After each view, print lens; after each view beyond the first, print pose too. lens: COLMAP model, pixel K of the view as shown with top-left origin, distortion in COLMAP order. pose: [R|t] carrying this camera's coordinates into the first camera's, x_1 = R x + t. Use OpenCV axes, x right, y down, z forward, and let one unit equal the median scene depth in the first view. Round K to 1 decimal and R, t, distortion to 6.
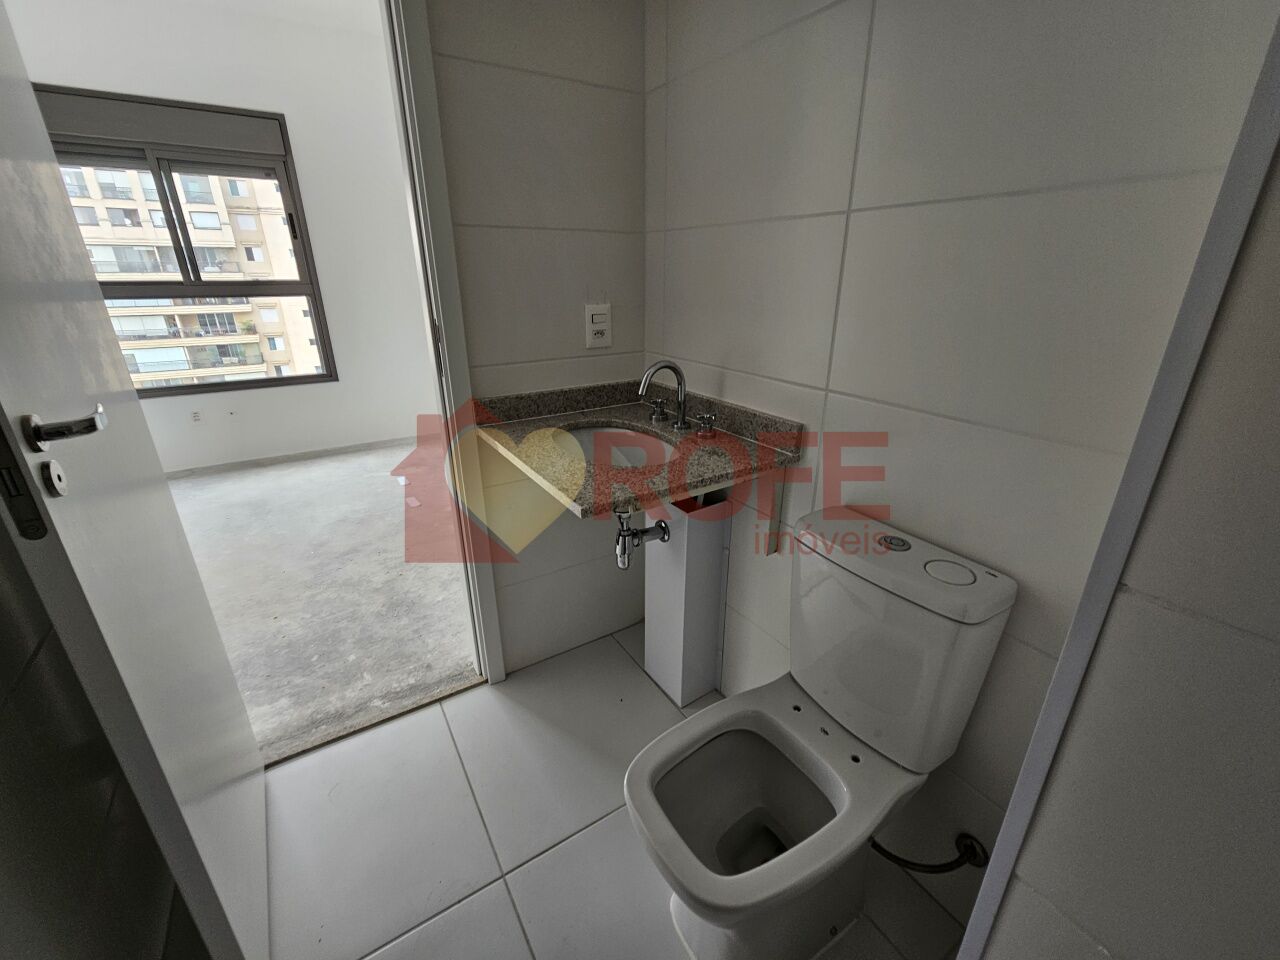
lens RADIAL K [[534.5, 0, 642.5], [0, 534.5, 476.1], [0, 0, 1]] dist [0.001984, 0.001277]
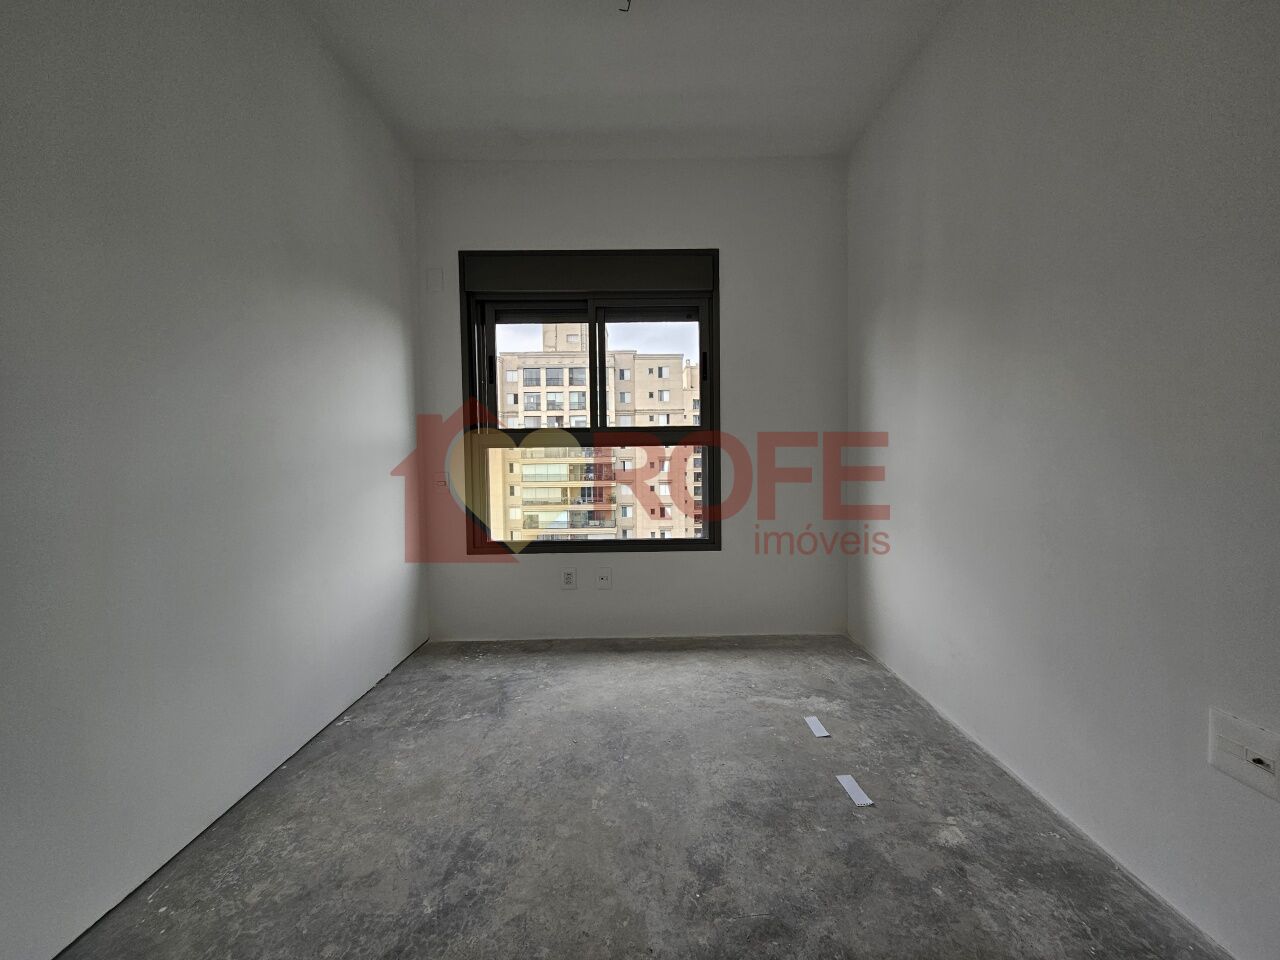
lens RADIAL K [[534.5, 0, 640.0], [0, 534.5, 476.8], [0, 0, 1]] dist [0.001984, 0.001277]
pose [[0.846310, 0.006771, -0.532648, -0.296746], [-0.176309, 0.947123, -0.268091, -0.058857], [0.502668, 0.320799, 0.802753, 0.335046]]
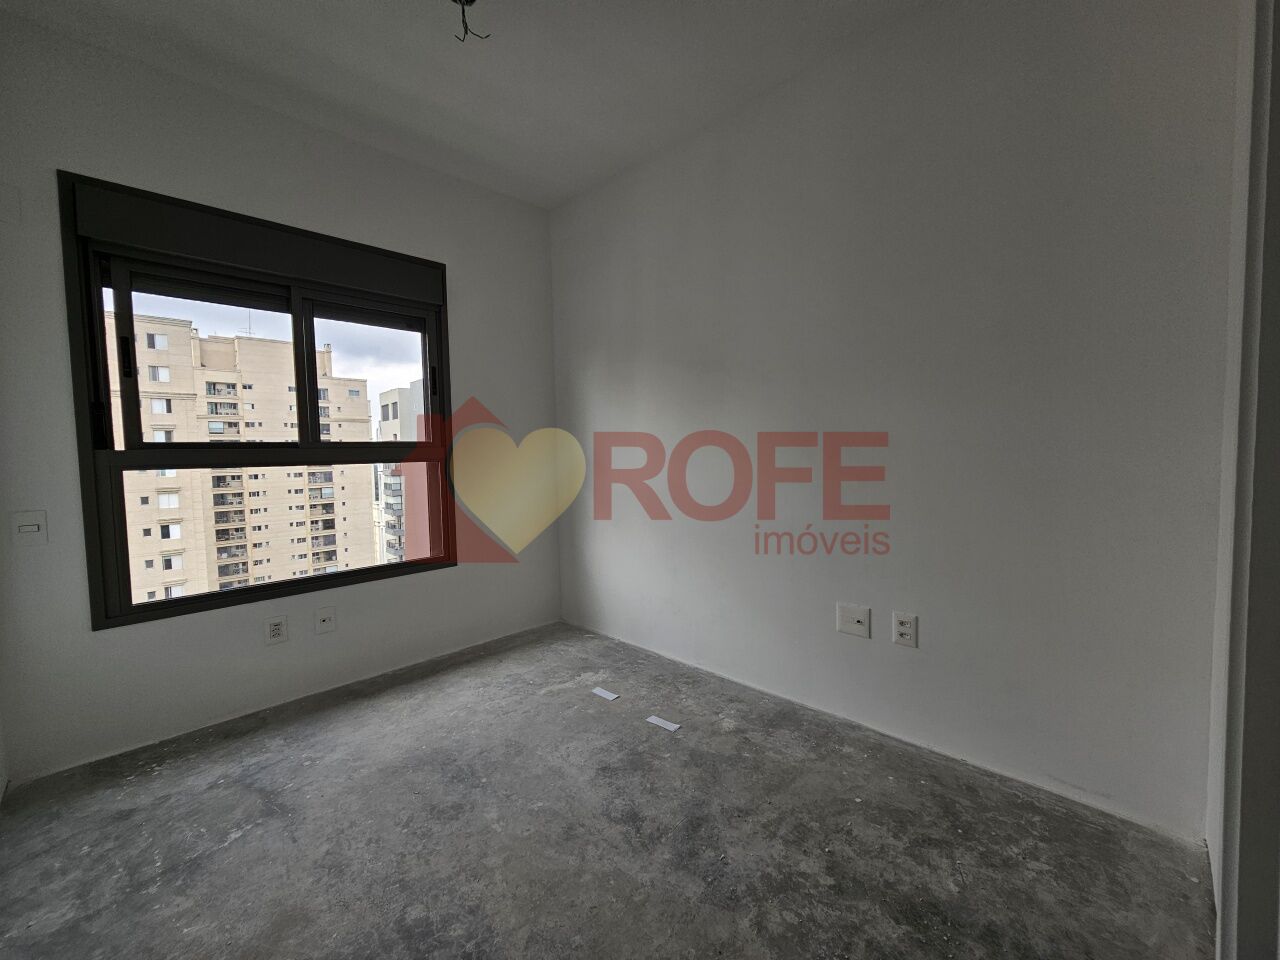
lens RADIAL K [[534.5, 0, 649.9], [0, 534.5, 477.9], [0, 0, 1]] dist [0.001984, 0.001277]
pose [[0.973194, -0.029666, 0.228063, -0.540378], [0.098031, 0.950557, -0.294673, -0.049588], [-0.208045, 0.309131, 0.927985, 0.213856]]
